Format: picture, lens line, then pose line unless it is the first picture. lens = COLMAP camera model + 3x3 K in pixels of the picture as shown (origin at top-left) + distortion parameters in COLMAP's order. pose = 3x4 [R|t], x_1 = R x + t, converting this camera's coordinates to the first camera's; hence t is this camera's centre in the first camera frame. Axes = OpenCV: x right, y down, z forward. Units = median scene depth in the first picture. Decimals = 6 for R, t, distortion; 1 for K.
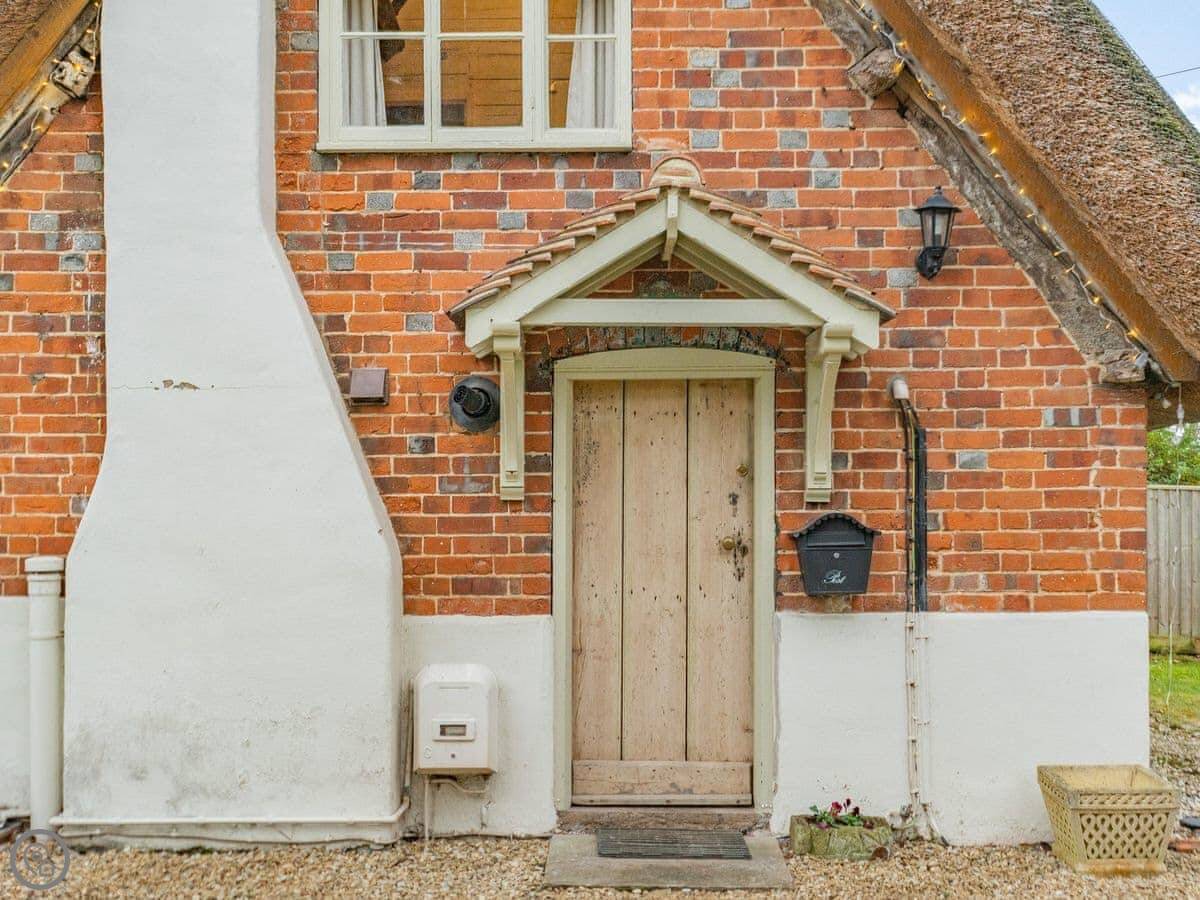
lens RADIAL K [[1430.6, 0, 600.0], [0, 1430.6, 450.0], [0, 0, 1]] dist [0.011419, -0.002005]
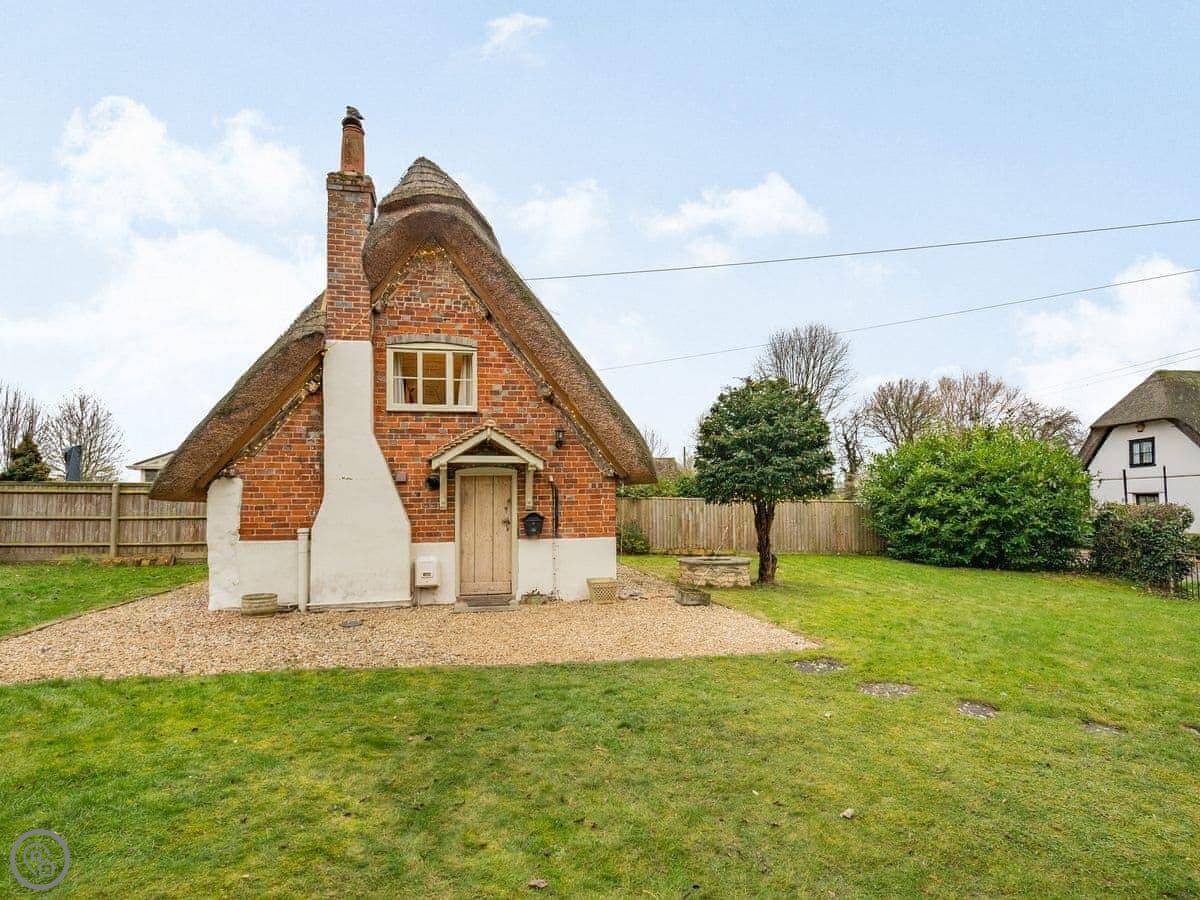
lens RADIAL K [[606.2, 0, 584.8], [0, 606.2, 467.5], [0, 0, 1]] dist [0.004156, 0.000207]
pose [[0.978914, 0.001010, 0.204271, -0.024949], [0.002813, 0.999826, -0.018422, -0.041475], [-0.204255, 0.018608, 0.978741, -0.550260]]
